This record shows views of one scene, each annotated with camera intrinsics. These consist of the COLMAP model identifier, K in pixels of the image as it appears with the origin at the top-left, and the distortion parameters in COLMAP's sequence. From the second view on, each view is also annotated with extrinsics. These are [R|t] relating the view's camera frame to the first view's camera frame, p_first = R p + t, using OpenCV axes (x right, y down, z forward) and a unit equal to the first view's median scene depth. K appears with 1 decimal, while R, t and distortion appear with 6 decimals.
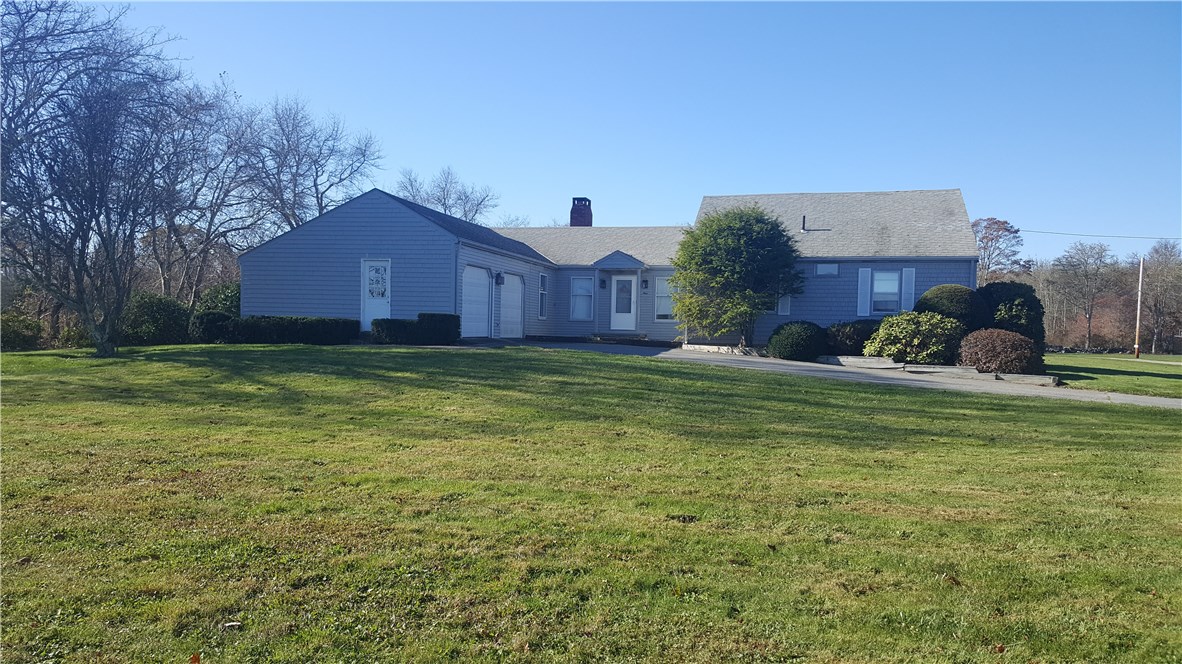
lens RADIAL K [[873.9, 0, 548.8], [0, 873.9, 375.9], [0, 0, 1]] dist [0.143137, -0.358952]
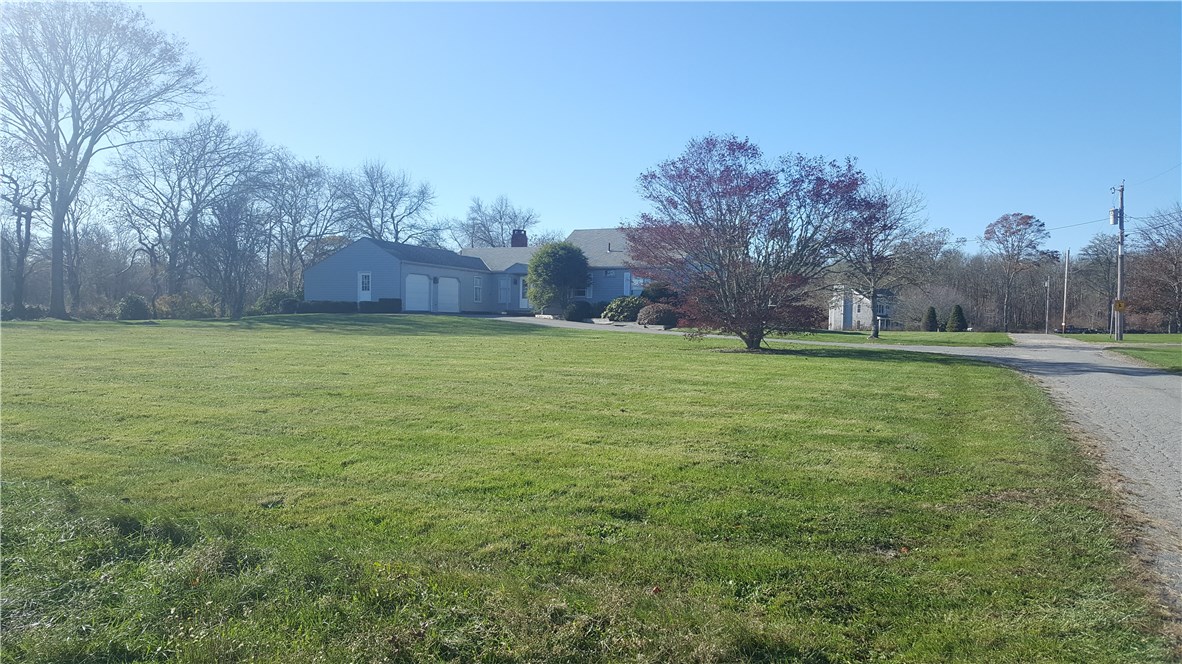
lens RADIAL K [[881.0, 0, 558.4], [0, 881.0, 360.8], [0, 0, 1]] dist [0.119903, -0.247367]
pose [[0.985507, 0.001639, -0.169628, 0.539923], [-0.003491, 0.999938, -0.010620, 0.084658], [0.169600, 0.011058, 0.985451, -0.855438]]
